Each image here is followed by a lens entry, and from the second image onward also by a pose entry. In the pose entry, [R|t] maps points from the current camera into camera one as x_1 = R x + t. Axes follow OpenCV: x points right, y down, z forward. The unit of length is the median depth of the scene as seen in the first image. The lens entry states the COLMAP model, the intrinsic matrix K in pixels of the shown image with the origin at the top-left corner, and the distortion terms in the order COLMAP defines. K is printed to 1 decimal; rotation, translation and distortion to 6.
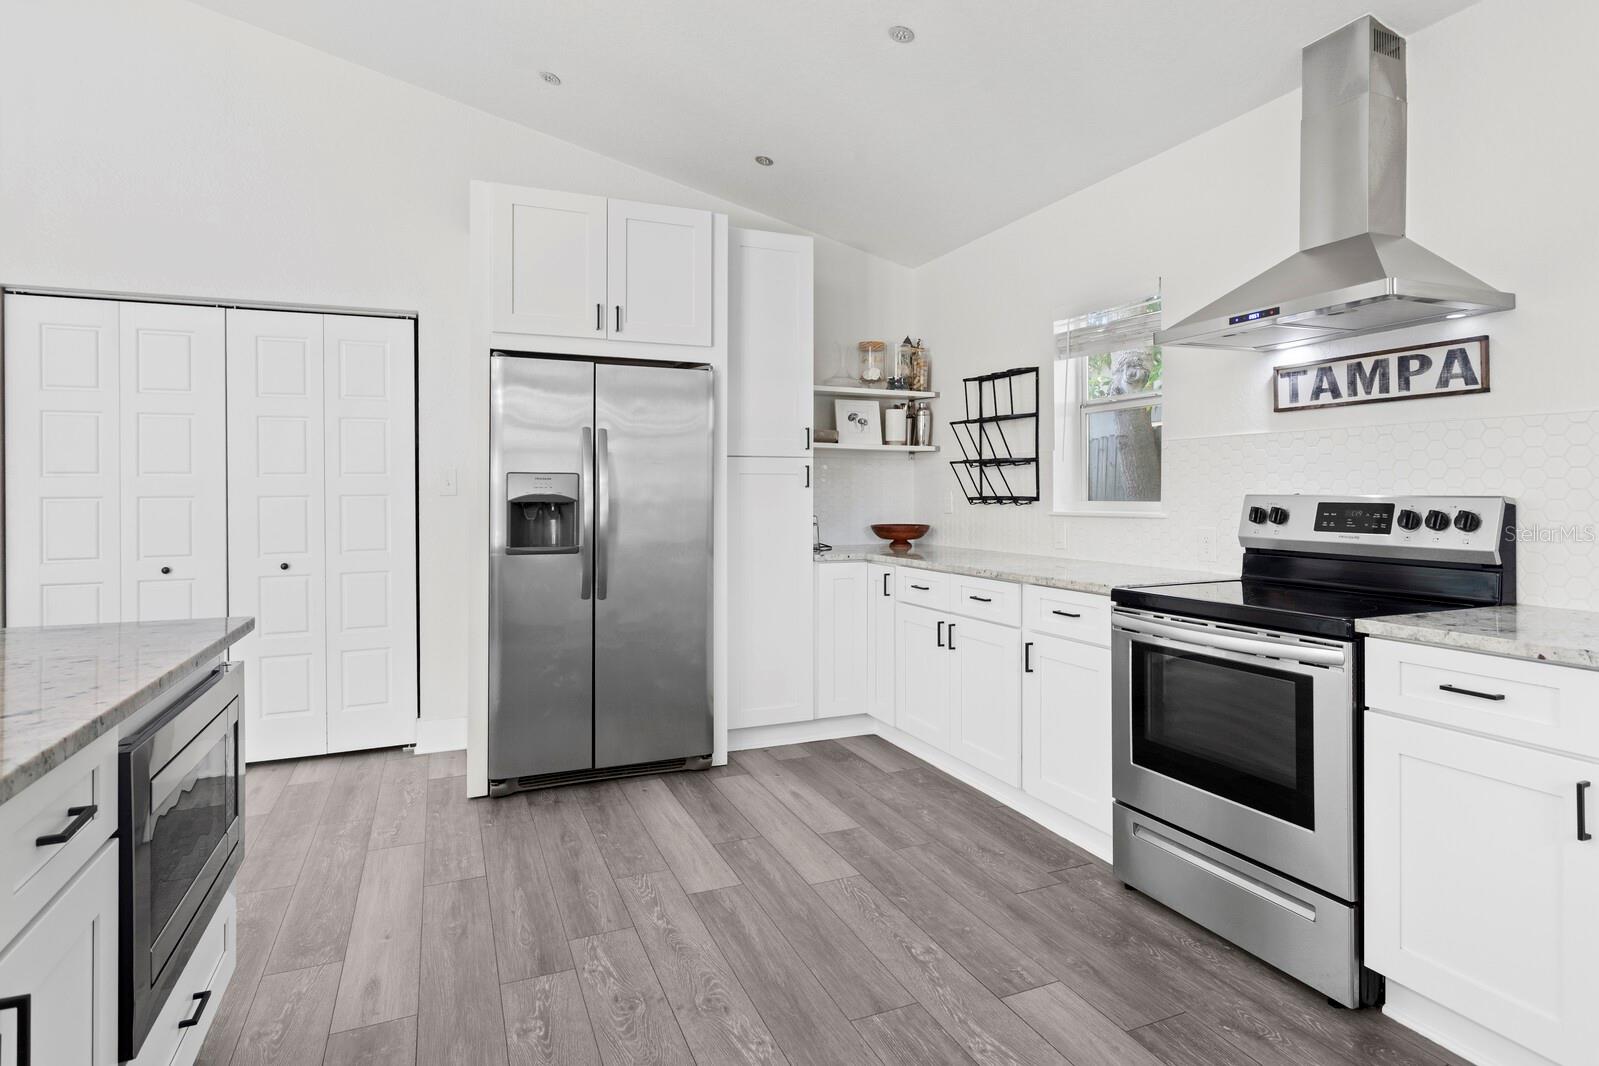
lens RADIAL K [[855.4, 0, 811.4], [0, 855.4, 491.1], [0, 0, 1]] dist [-0.000937, 0.000248]
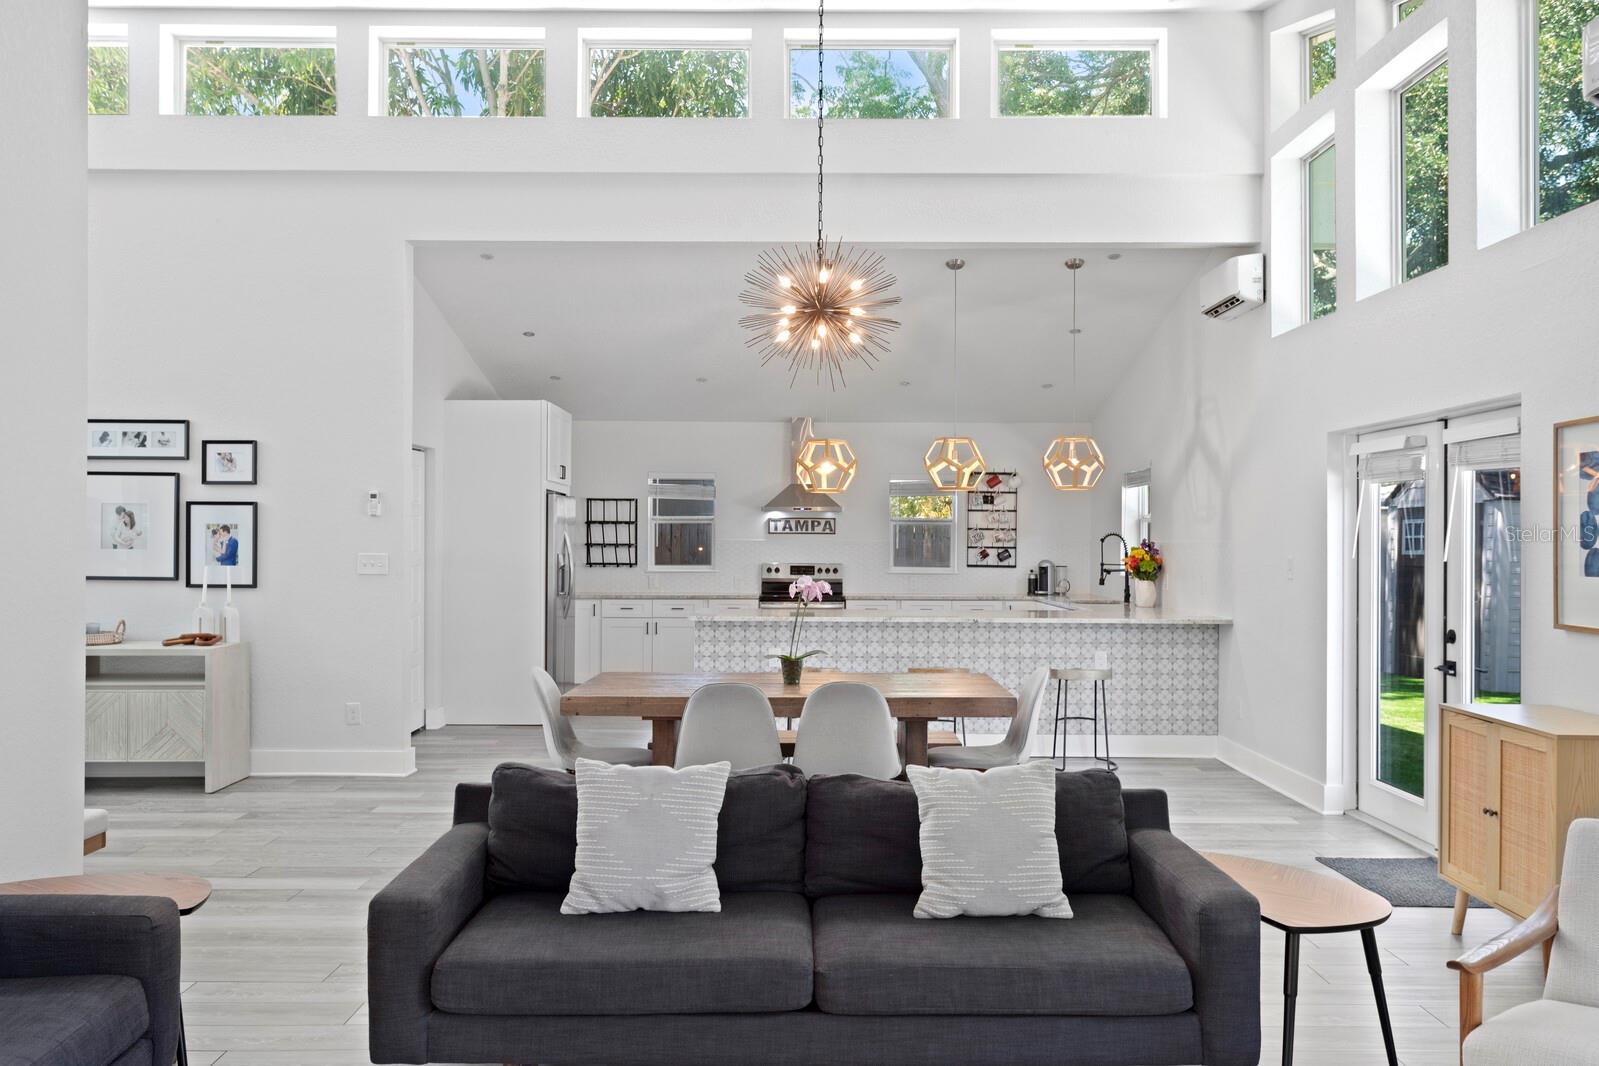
lens RADIAL K [[1287.1, 0, 799.5], [0, 1287.1, 533.0], [0, 0, 1]] dist [0.011904, -0.002297]
pose [[0.398612, 0.012190, 0.917038, -3.669131], [-0.009005, 0.999915, -0.009377, -0.060809], [-0.917075, -0.004521, 0.398689, -0.872866]]
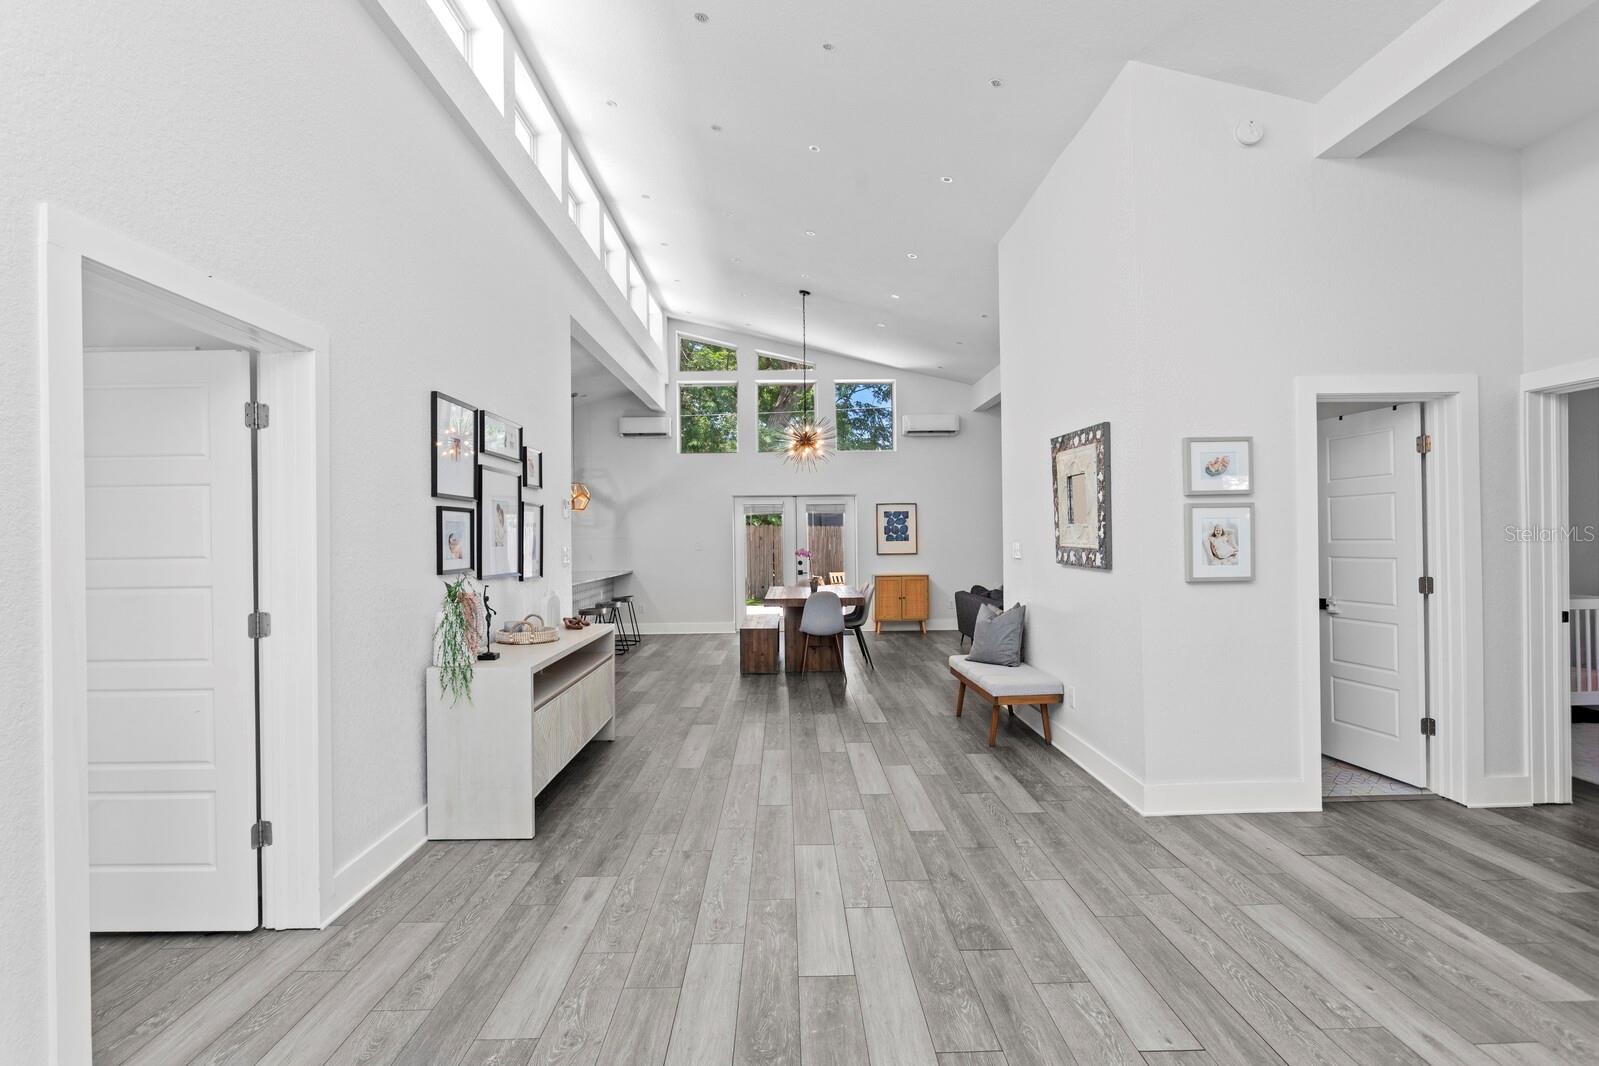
lens RADIAL K [[790.0, 0, 794.5], [0, 790.0, 526.2], [0, 0, 1]] dist [-0.003976, 0.002677]
pose [[-0.921847, 0.018911, 0.387093, -2.891809], [0.014965, 0.999801, -0.013205, -0.061797], [-0.387266, -0.006380, -0.921946, 3.103859]]
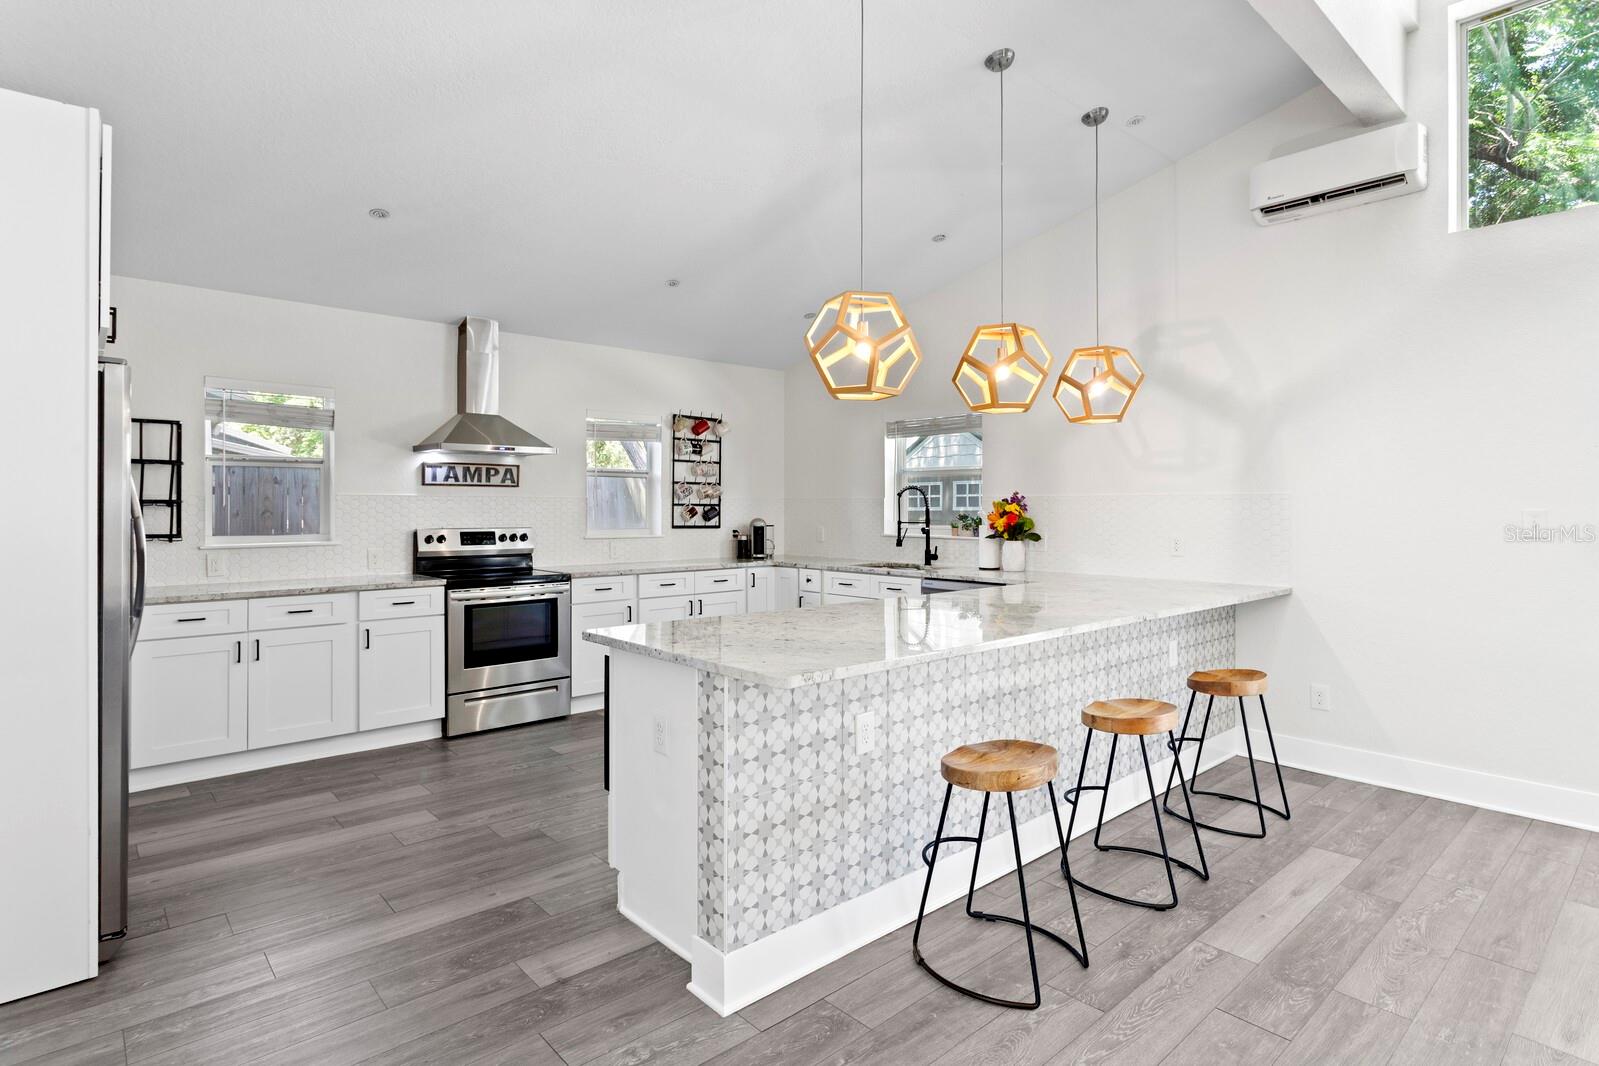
lens RADIAL K [[823.6, 0, 797.1], [0, 823.6, 500.7], [0, 0, 1]] dist [-0.005287, 0.000204]
pose [[-0.311369, 0.011687, 0.950217, -1.616005], [-0.001683, 0.999916, -0.012850, -0.038893], [-0.950288, -0.005600, -0.311323, 0.860571]]
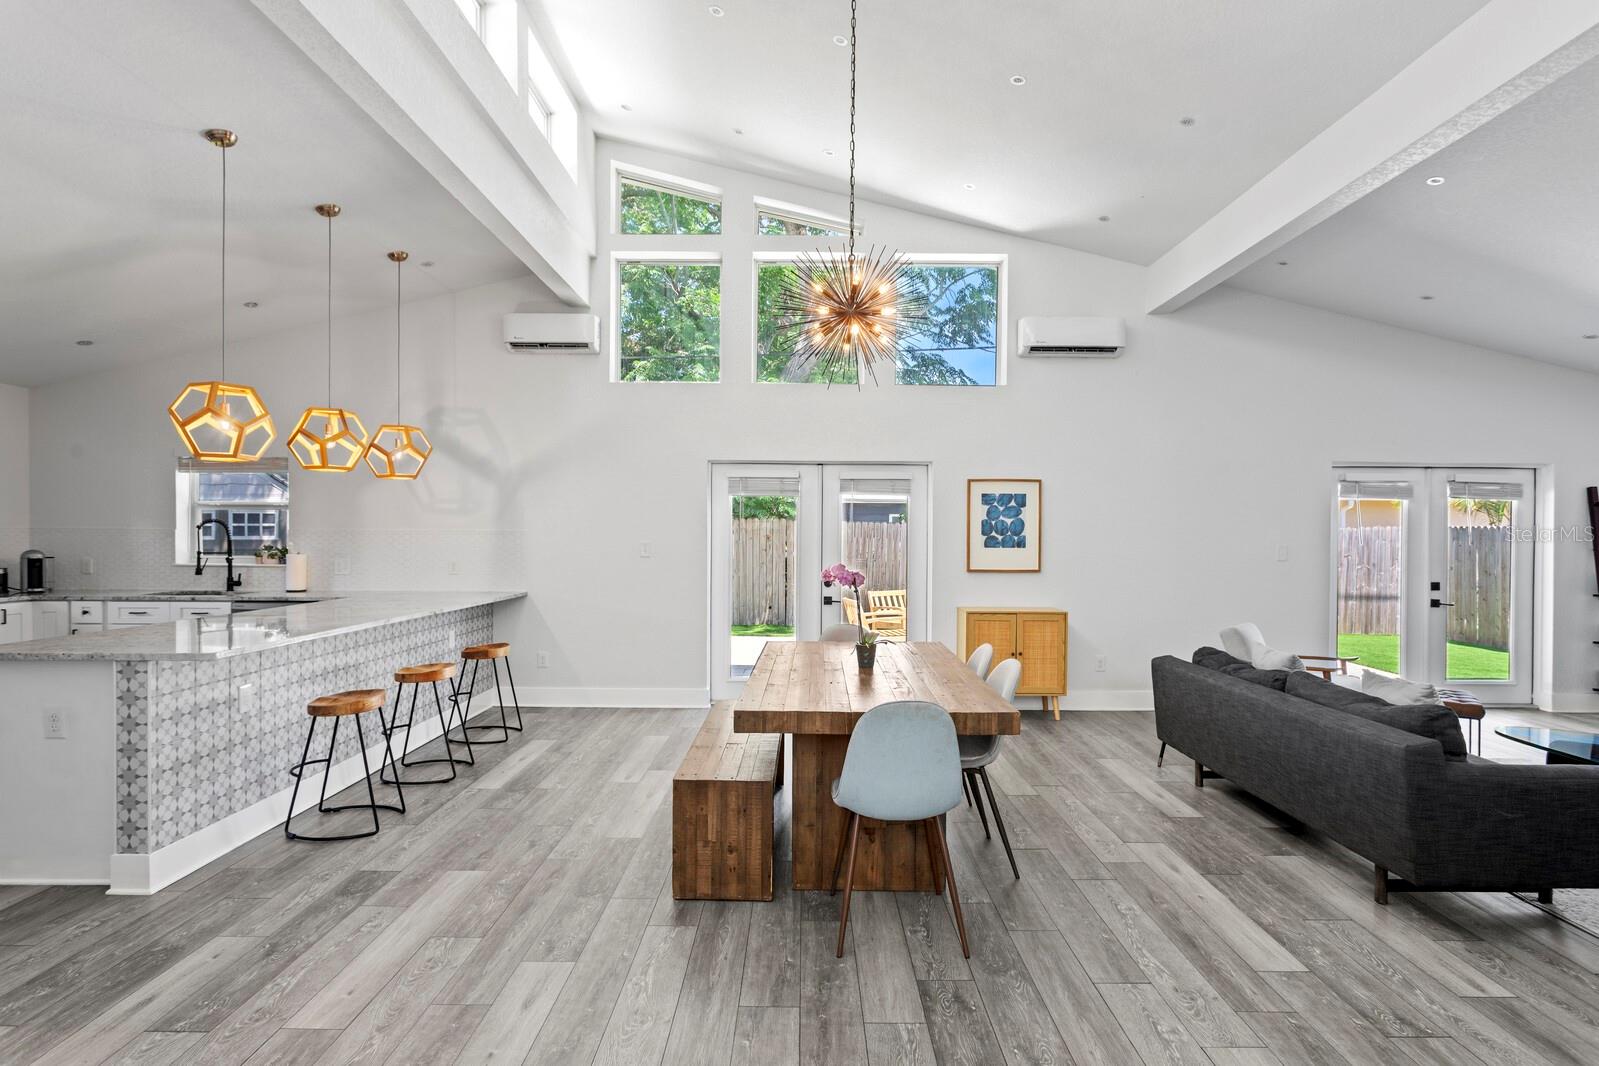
lens RADIAL K [[814.1, 0, 800.9], [0, 814.1, 544.0], [0, 0, 1]] dist [-0.005309, 0.000652]
pose [[-0.915482, -0.004575, 0.402332, -2.149543], [-0.002463, 0.999980, 0.005768, -0.052979], [-0.402350, 0.004289, -0.915476, 1.373896]]
